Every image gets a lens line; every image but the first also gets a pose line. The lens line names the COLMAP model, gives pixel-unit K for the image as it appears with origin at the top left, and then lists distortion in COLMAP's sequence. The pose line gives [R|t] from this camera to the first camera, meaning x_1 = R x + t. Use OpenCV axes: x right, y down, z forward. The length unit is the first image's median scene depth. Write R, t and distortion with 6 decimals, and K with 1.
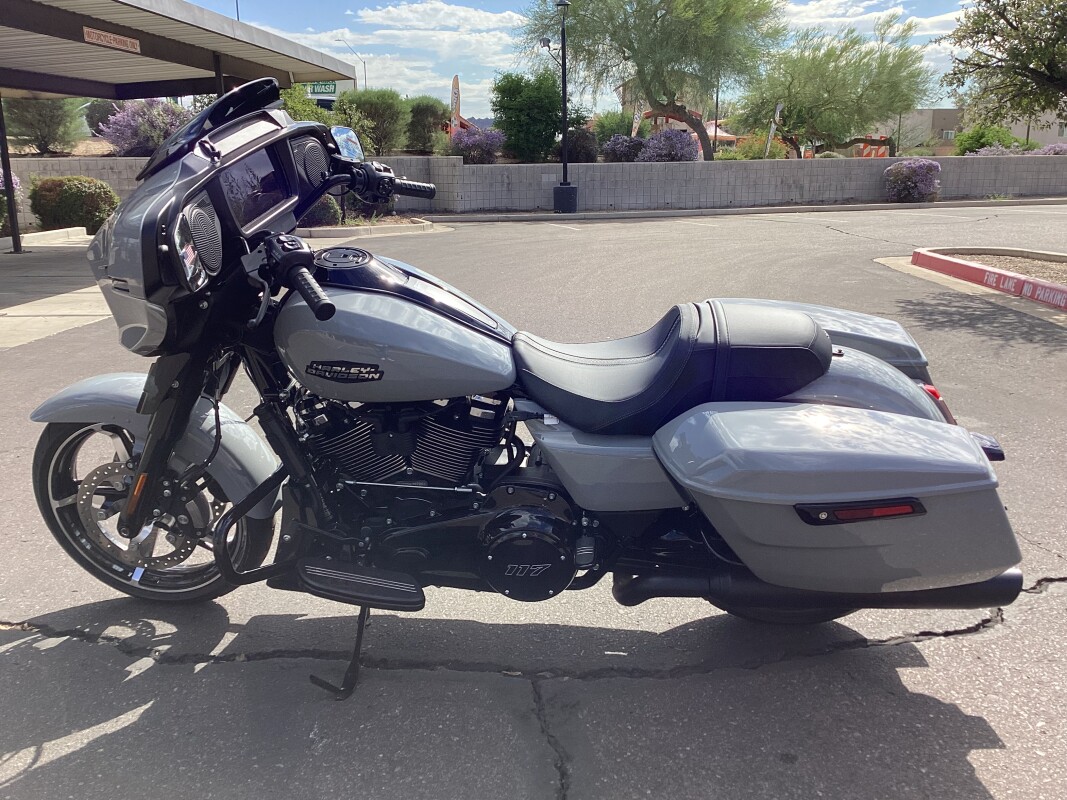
lens RADIAL K [[973.9, 0, 533.5], [0, 973.9, 400.0], [0, 0, 1]] dist [0.010886, -0.018810]
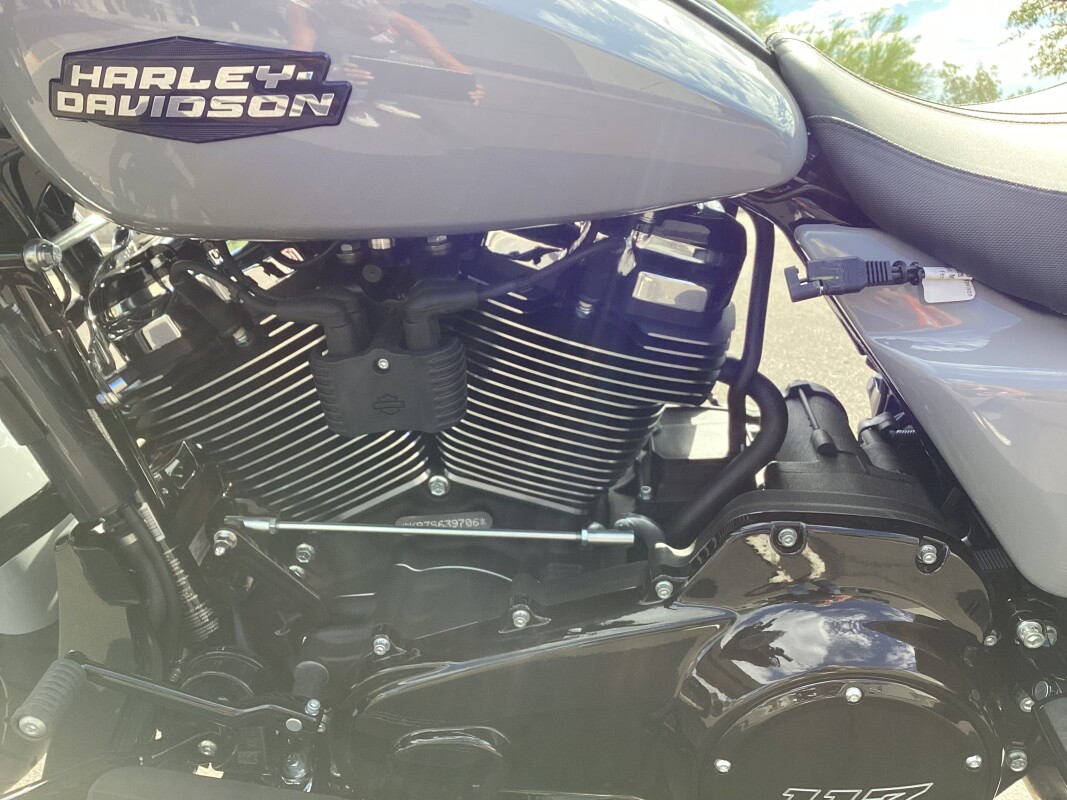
lens RADIAL K [[973.9, 0, 533.5], [0, 973.9, 400.0], [0, 0, 1]] dist [0.010886, -0.018810]
pose [[0.999413, -0.027080, 0.020989, -0.104847], [0.027507, 0.999414, -0.020358, 0.053336], [-0.020425, 0.020923, 0.999572, 0.689999]]
